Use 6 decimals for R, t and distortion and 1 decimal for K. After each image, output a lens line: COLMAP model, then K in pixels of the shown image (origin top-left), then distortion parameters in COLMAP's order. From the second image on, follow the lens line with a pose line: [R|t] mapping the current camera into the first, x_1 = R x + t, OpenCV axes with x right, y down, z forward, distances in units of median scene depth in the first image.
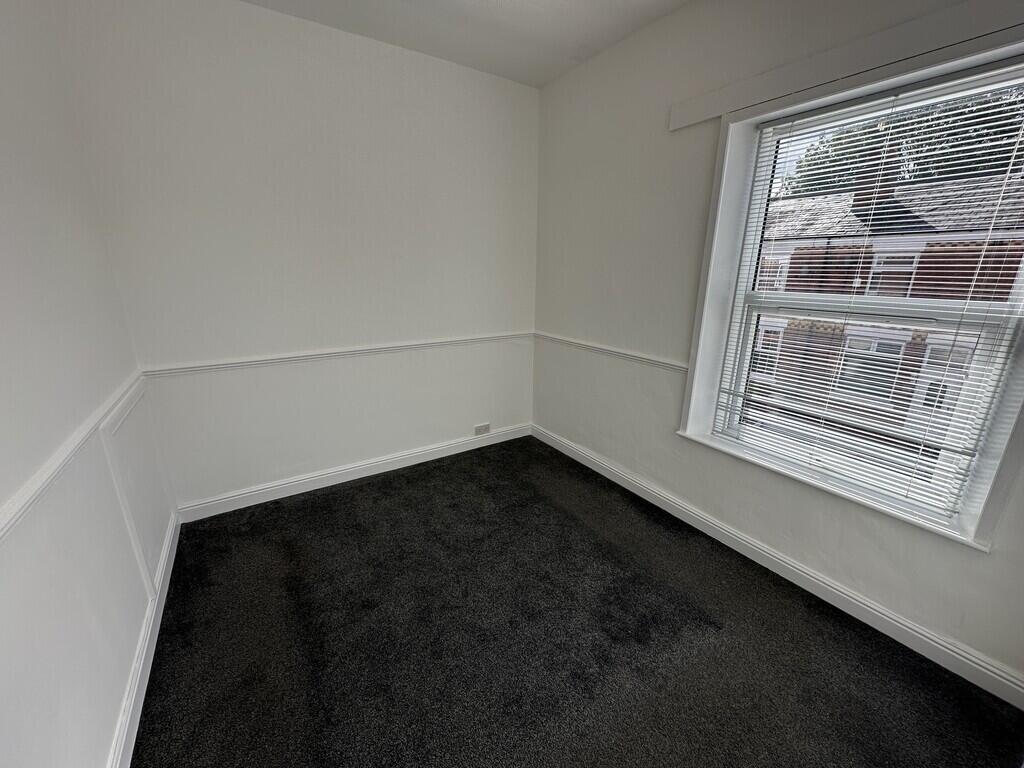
lens RADIAL K [[411.6, 0, 513.0], [0, 411.6, 385.2], [0, 0, 1]] dist [0.001276, -0.000026]
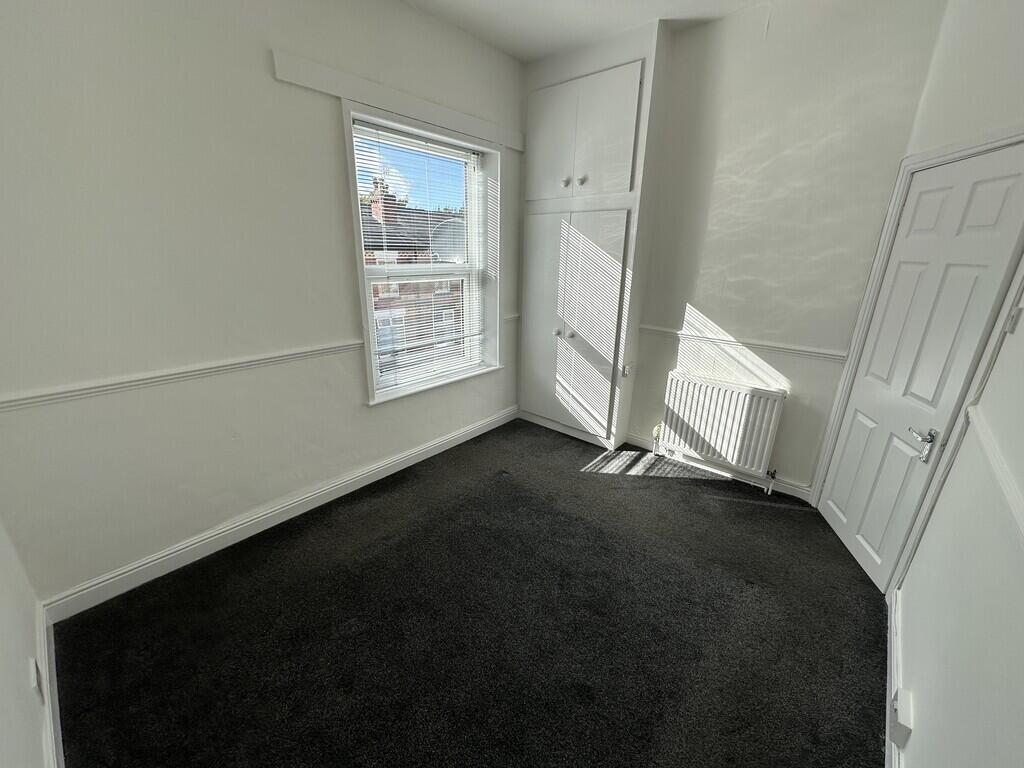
lens RADIAL K [[411.6, 0, 513.2], [0, 411.6, 385.6], [0, 0, 1]] dist [0.001276, -0.000026]
pose [[-0.267468, -0.312041, 0.911642, -0.658335], [0.253473, 0.890005, 0.379002, -0.239678], [-0.929630, 0.332447, -0.158954, 0.831546]]
